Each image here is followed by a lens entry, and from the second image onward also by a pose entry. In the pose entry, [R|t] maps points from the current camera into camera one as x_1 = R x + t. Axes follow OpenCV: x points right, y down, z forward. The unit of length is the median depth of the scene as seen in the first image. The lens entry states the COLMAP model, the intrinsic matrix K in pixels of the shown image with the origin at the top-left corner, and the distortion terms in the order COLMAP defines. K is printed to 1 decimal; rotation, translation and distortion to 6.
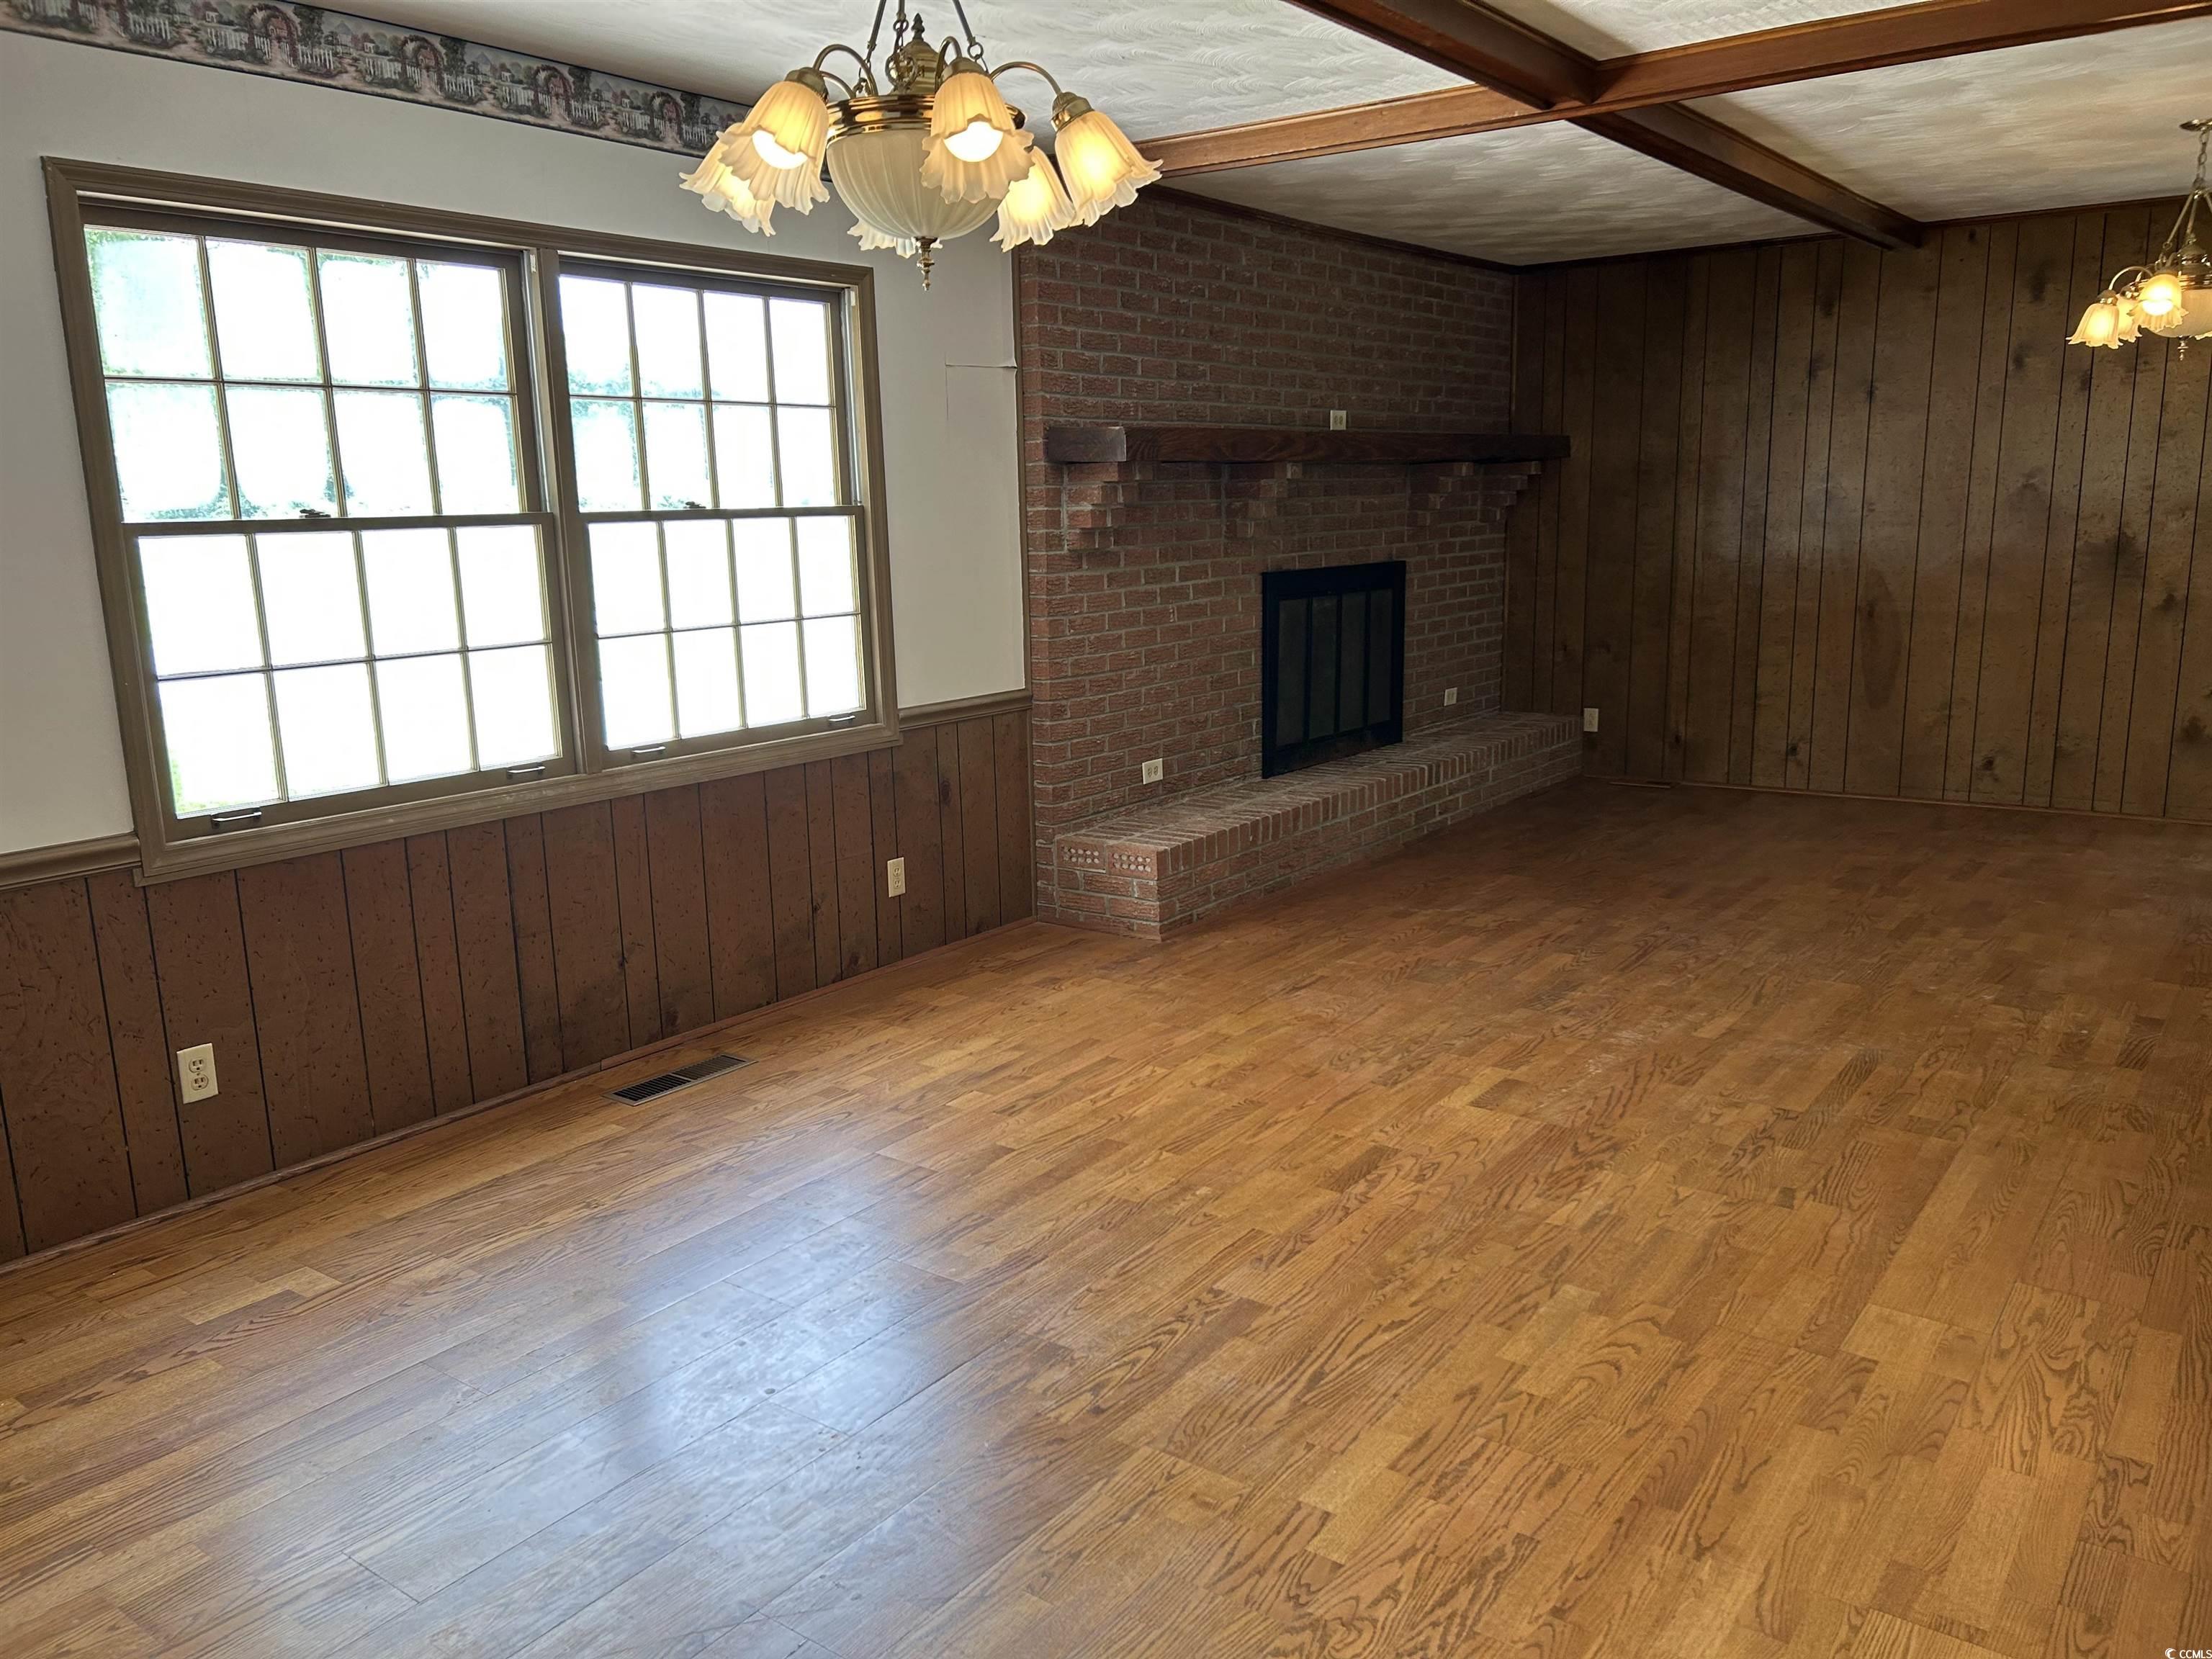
lens RADIAL K [[1671.0, 0, 1108.9], [0, 1671.0, 838.9], [0, 0, 1]] dist [0.064349, -0.075520]
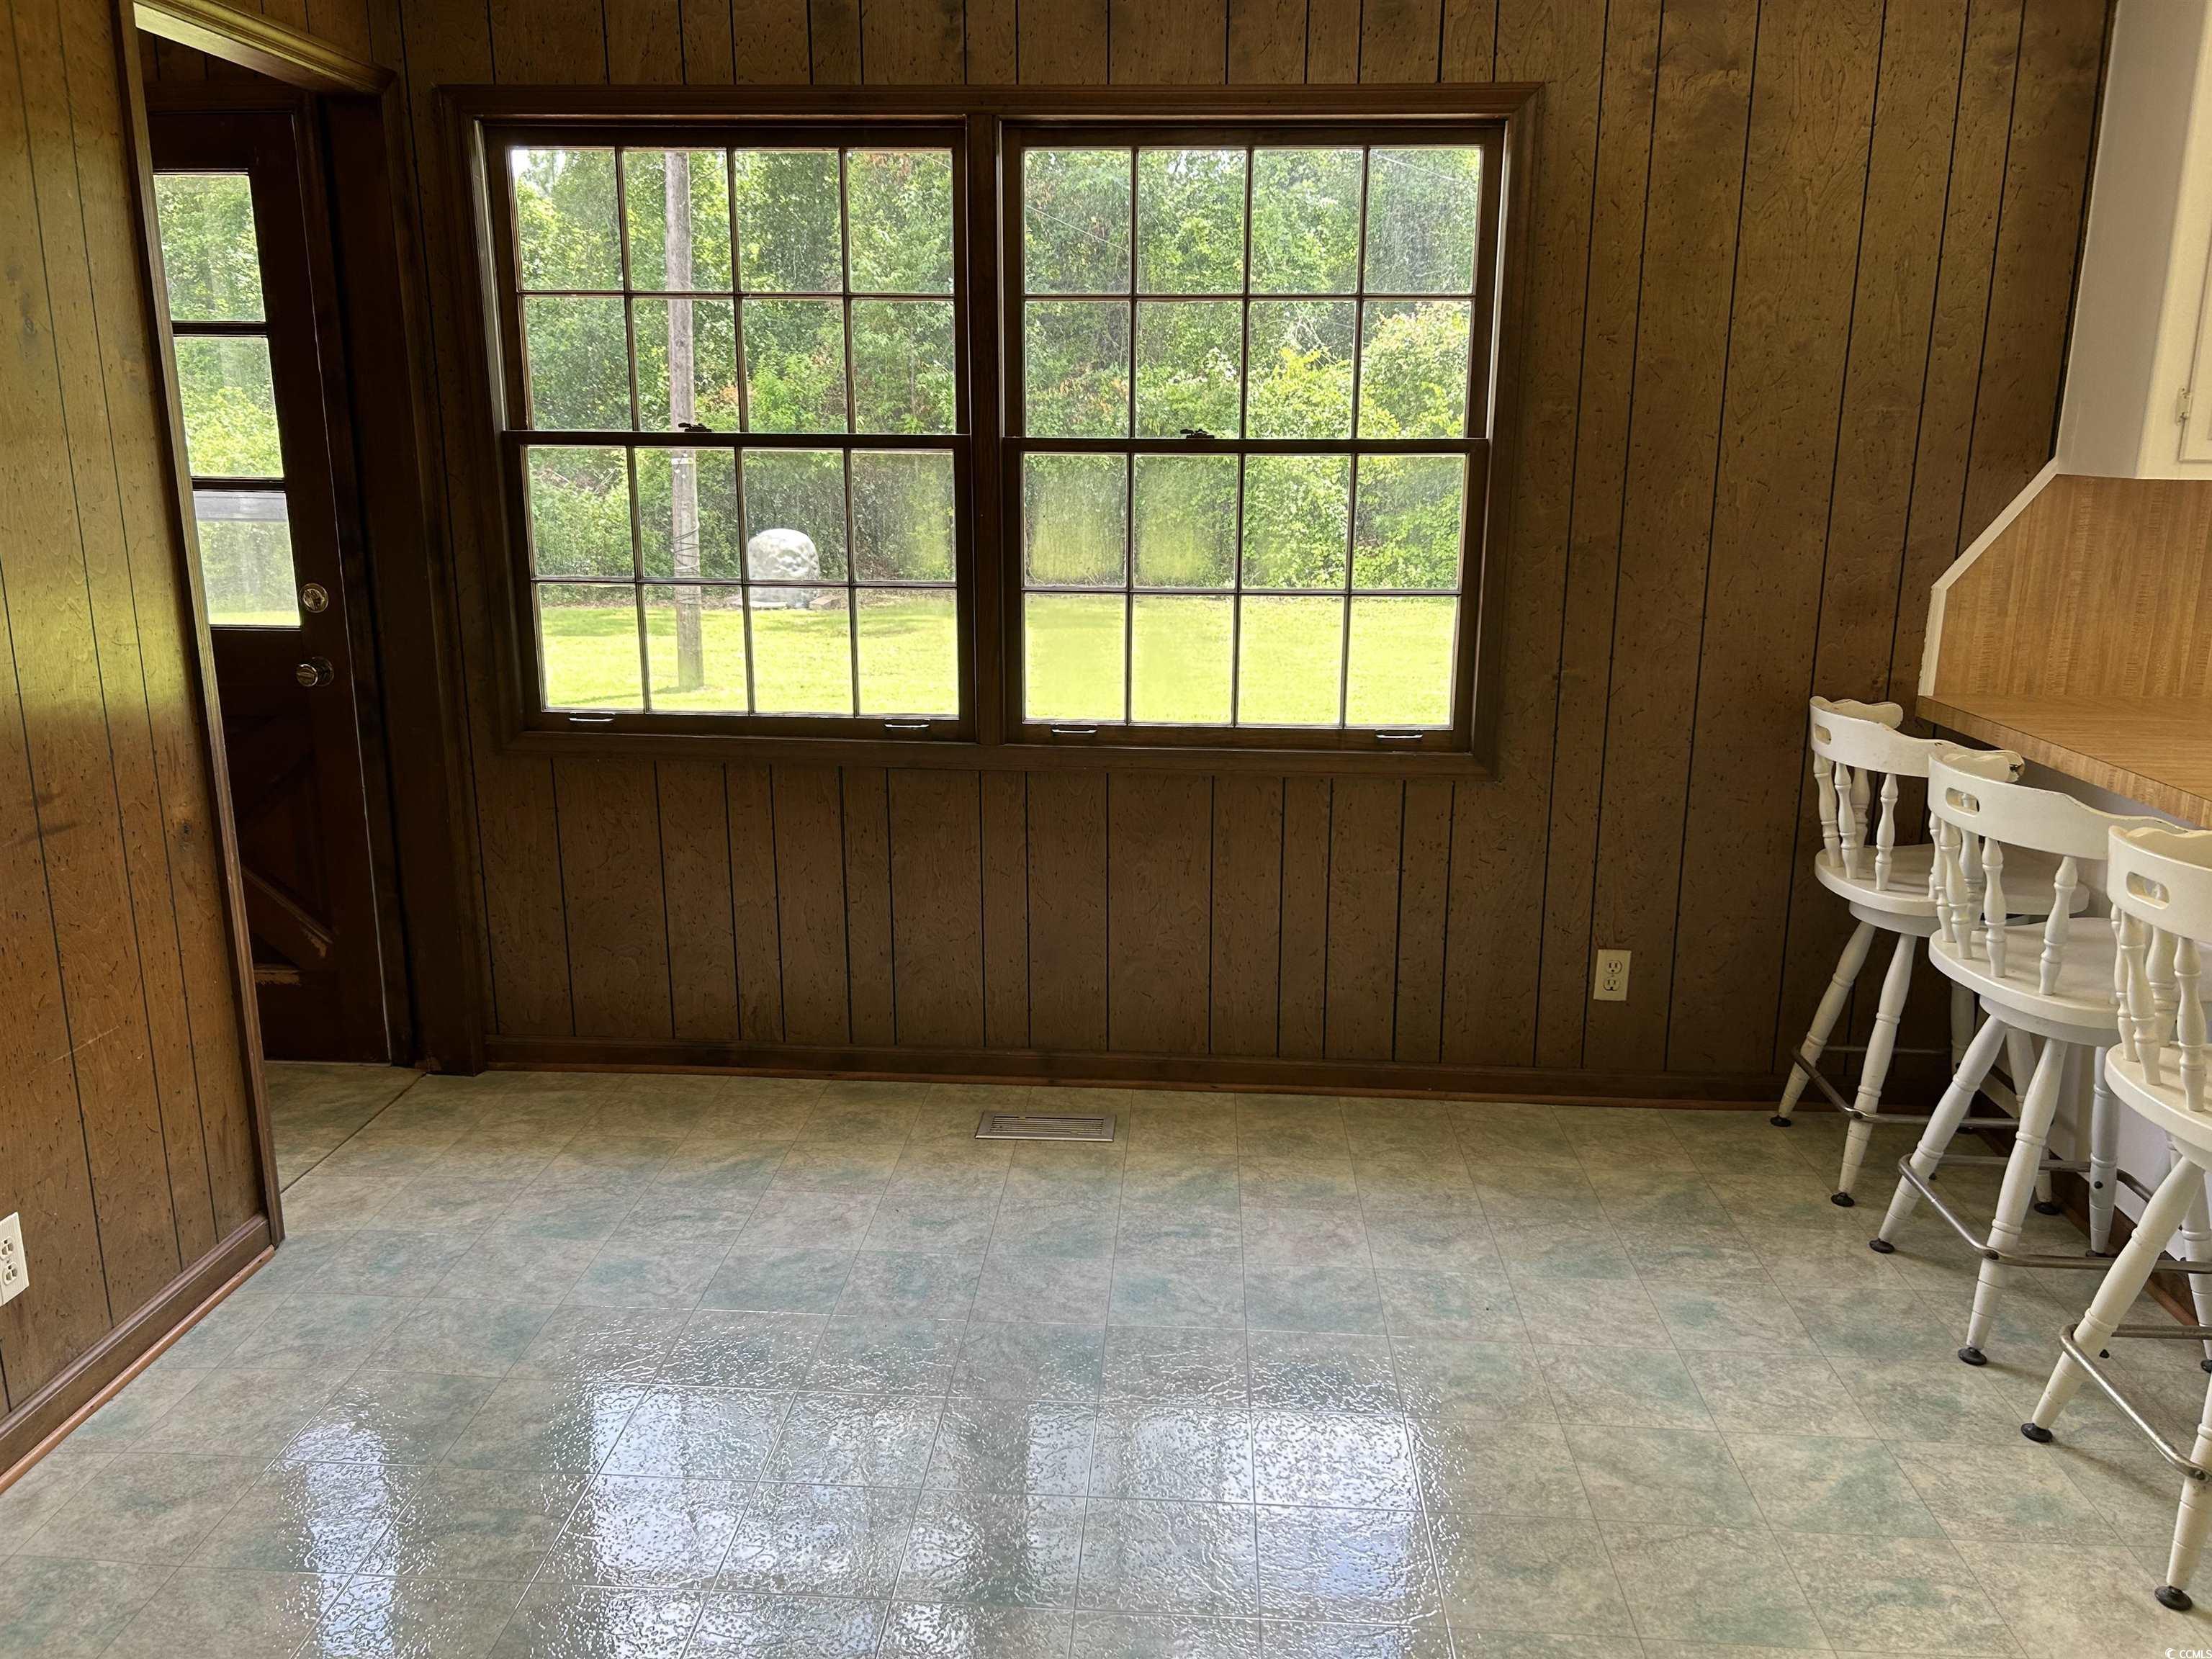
lens RADIAL K [[1671.0, 0, 1114.4], [0, 1671.0, 841.0], [0, 0, 1]] dist [0.064349, -0.075520]
pose [[0.544485, 0.226307, -0.807664, 0.421853], [-0.190439, 0.971121, 0.143723, -0.124216], [0.816865, 0.075555, 0.571859, 0.559394]]
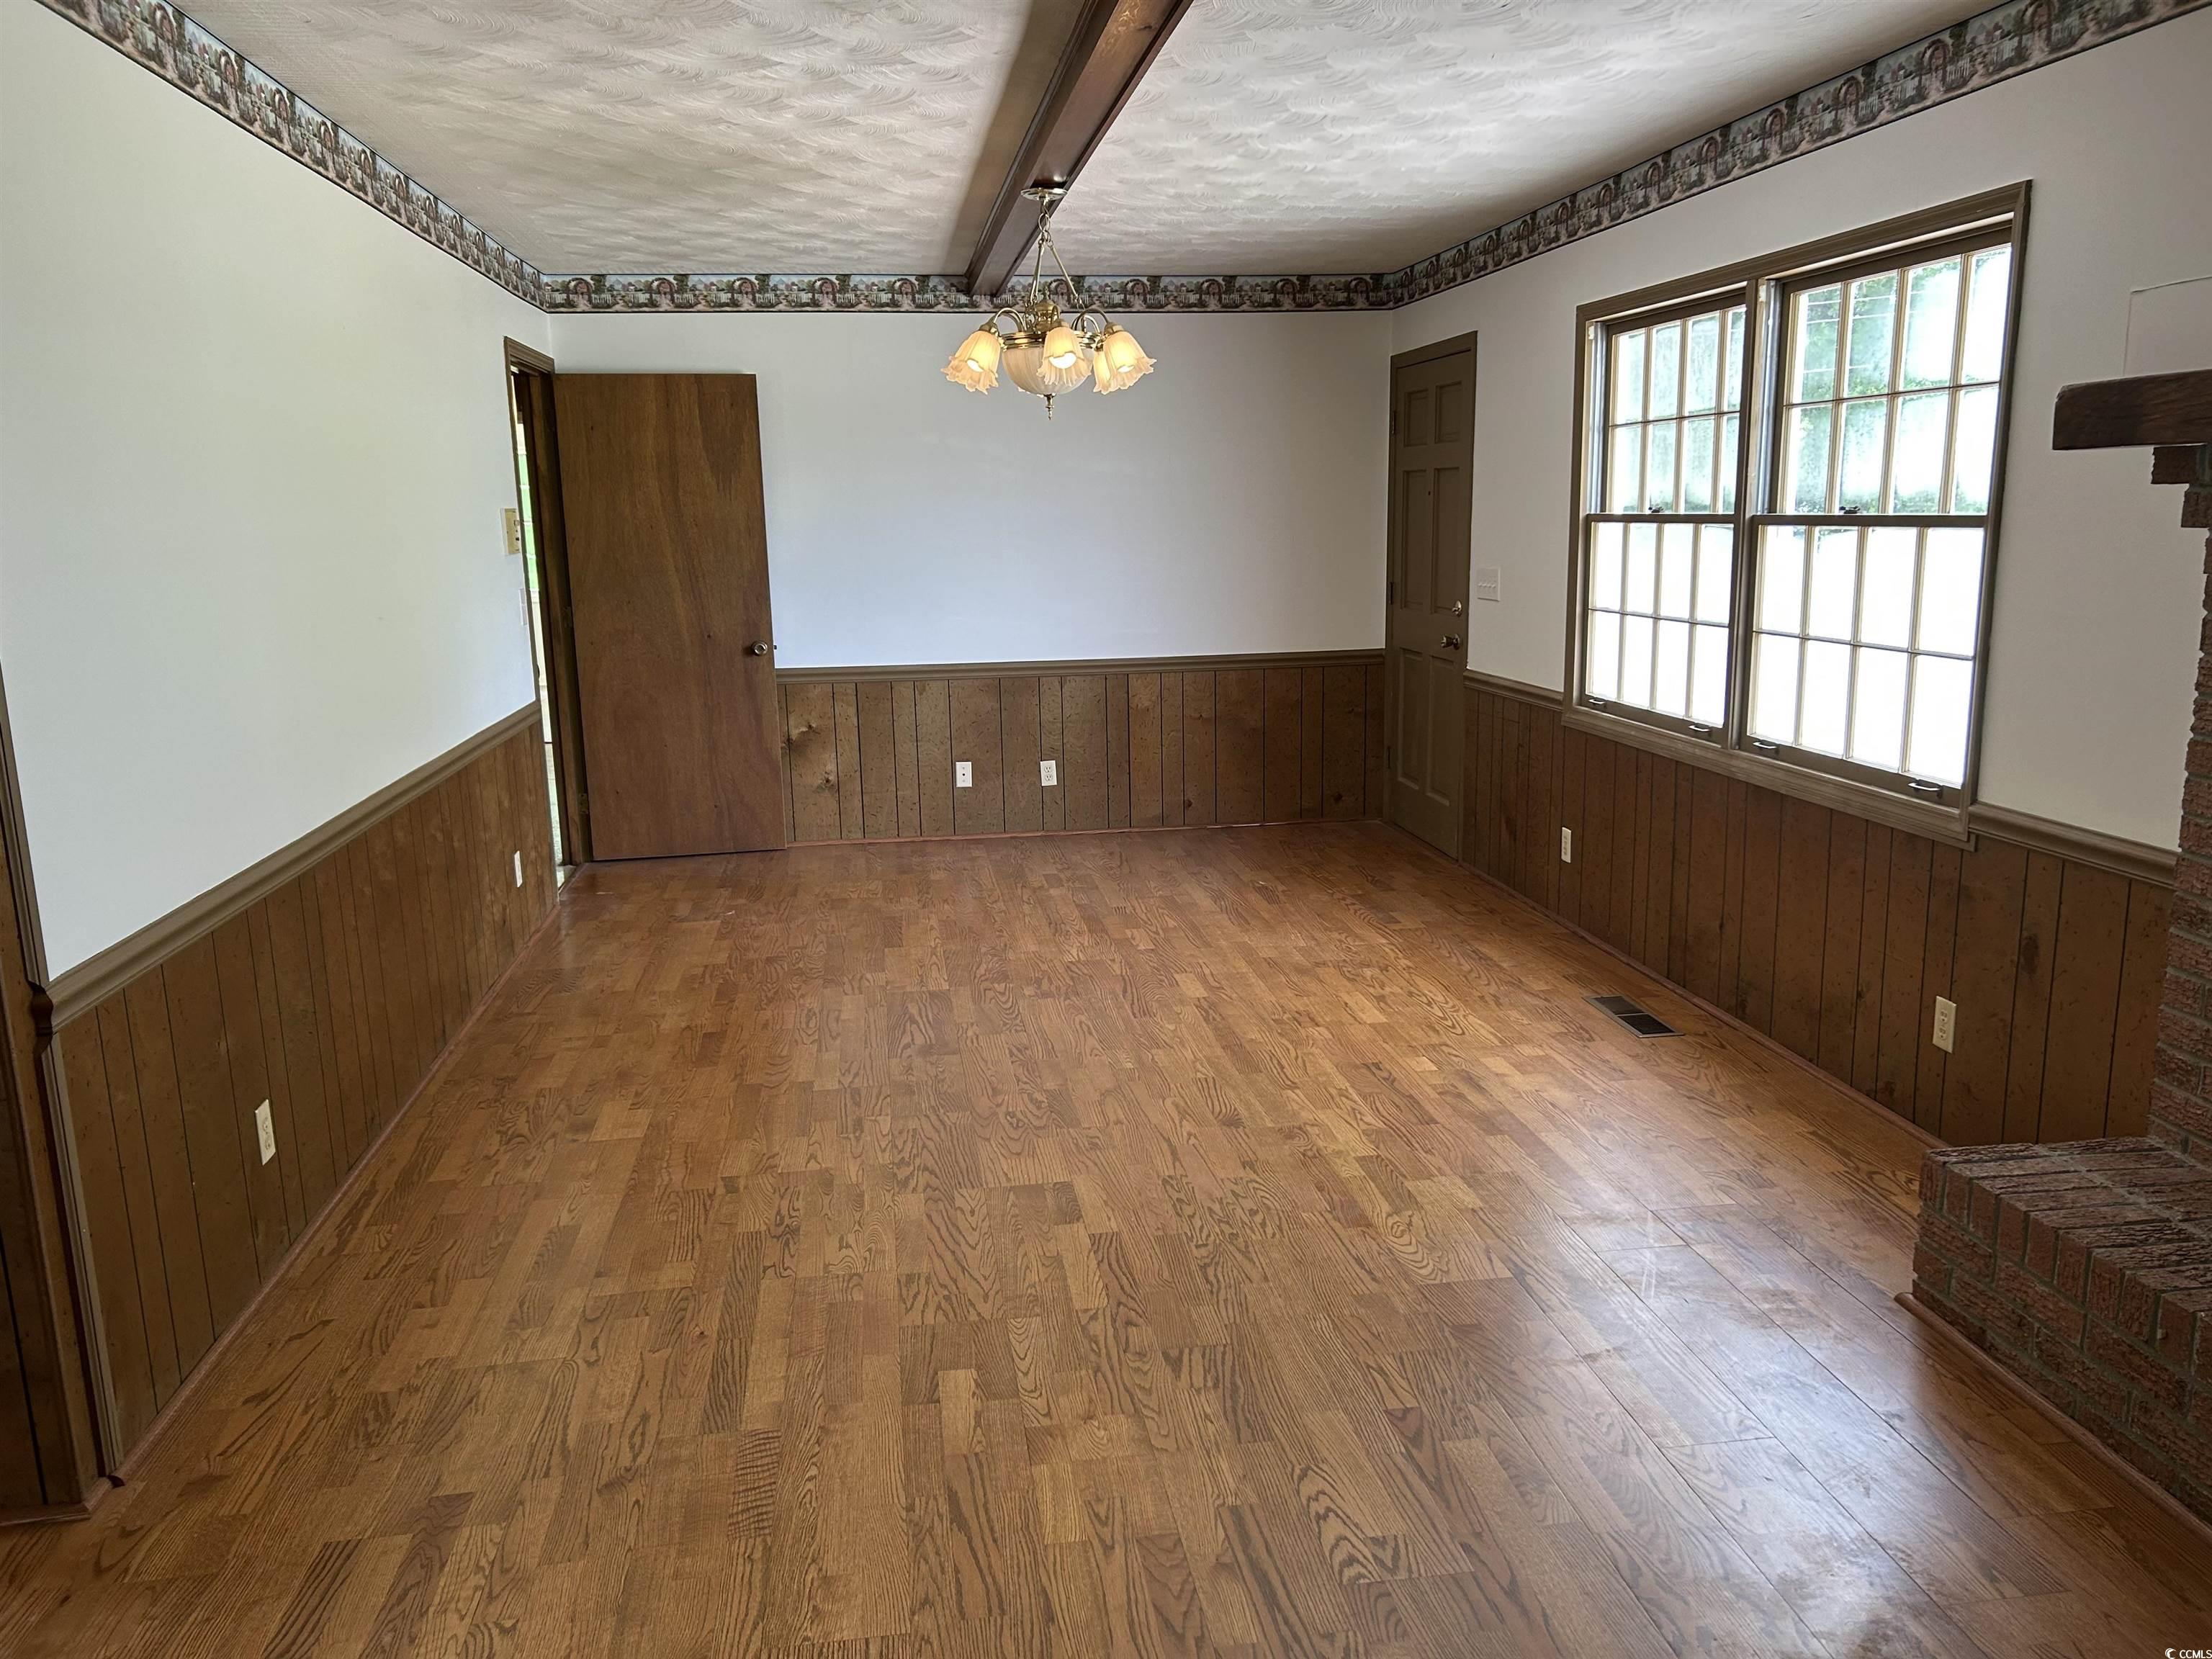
lens RADIAL K [[1671.0, 0, 1112.9], [0, 1671.0, 832.9], [0, 0, 1]] dist [0.064349, -0.075520]
pose [[-0.709849, 0.172748, -0.682841, 0.740691], [-0.105973, 0.932229, 0.346003, -0.324795], [0.696336, 0.317973, -0.643436, 1.431204]]
